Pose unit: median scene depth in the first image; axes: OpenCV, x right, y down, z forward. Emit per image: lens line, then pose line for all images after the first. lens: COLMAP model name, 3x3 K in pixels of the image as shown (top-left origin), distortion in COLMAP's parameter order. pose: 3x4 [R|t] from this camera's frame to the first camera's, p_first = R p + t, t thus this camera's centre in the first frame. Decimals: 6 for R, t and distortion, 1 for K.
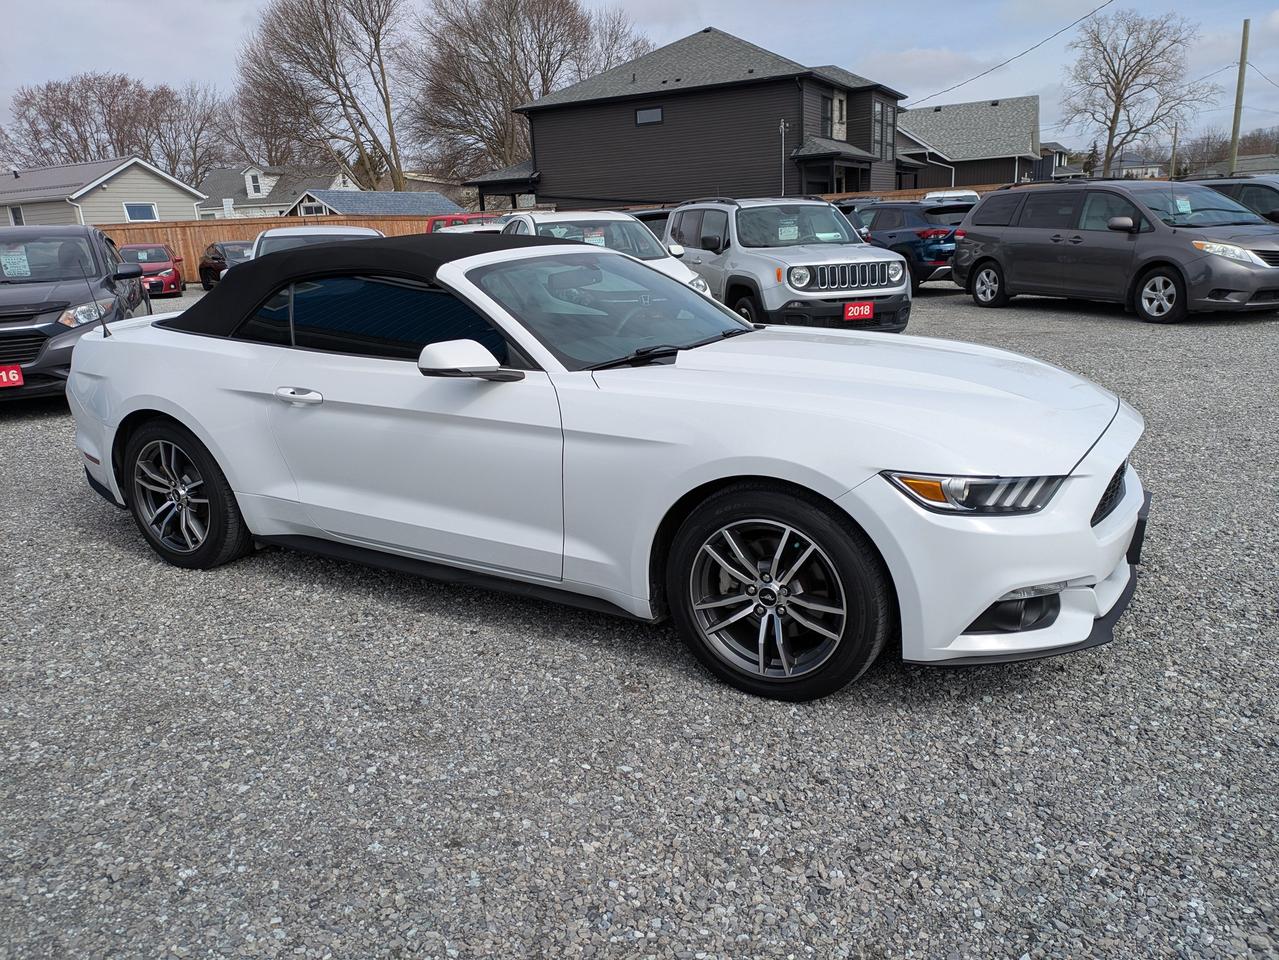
lens RADIAL K [[937.3, 0, 636.0], [0, 937.3, 479.5], [0, 0, 1]] dist [0.051400, -0.030805]
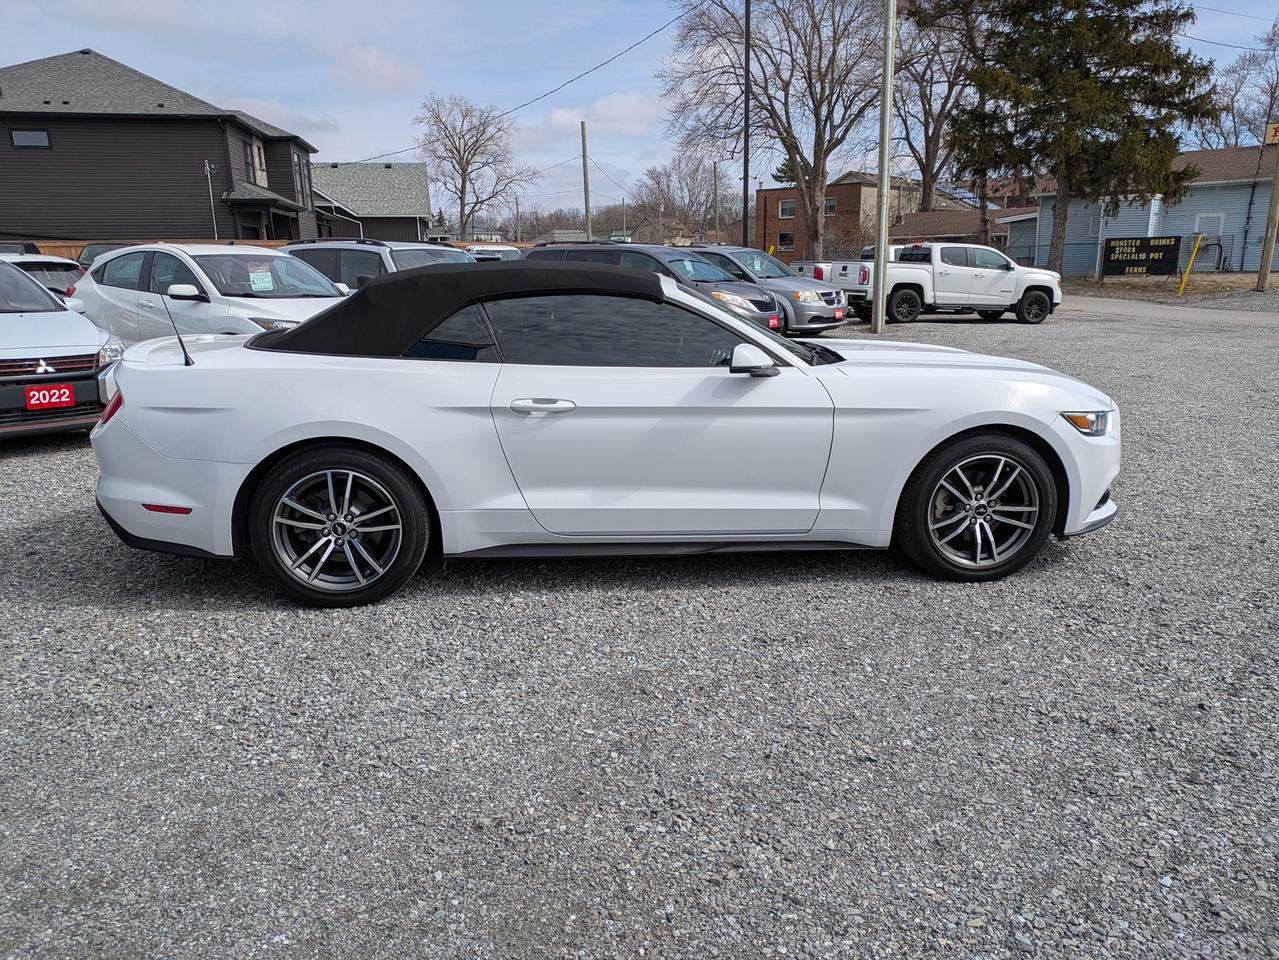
lens RADIAL K [[937.3, 0, 636.4], [0, 937.3, 472.0], [0, 0, 1]] dist [0.051400, -0.030805]
pose [[0.806666, -0.095838, 0.583185, -0.336582], [0.130578, 0.991280, -0.017714, 0.006701], [-0.576401, 0.090441, 0.812146, 0.034027]]
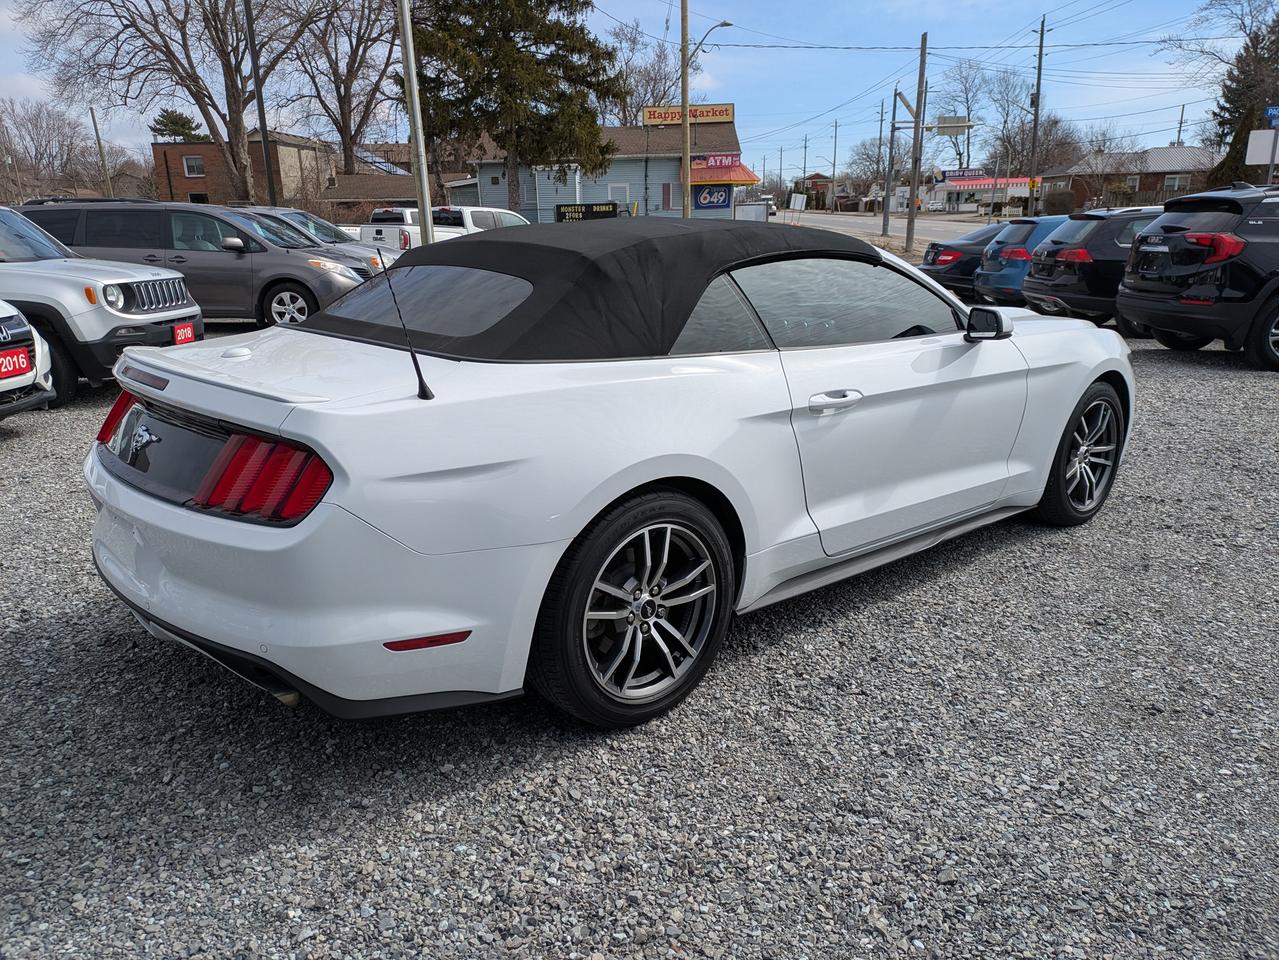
lens RADIAL K [[937.3, 0, 627.3], [0, 937.3, 478.1], [0, 0, 1]] dist [0.051400, -0.030805]
pose [[0.339582, -0.215558, 0.915543, -0.453433], [0.247379, 0.959584, 0.134173, -0.067875], [-0.907462, 0.180923, 0.379182, 0.324522]]
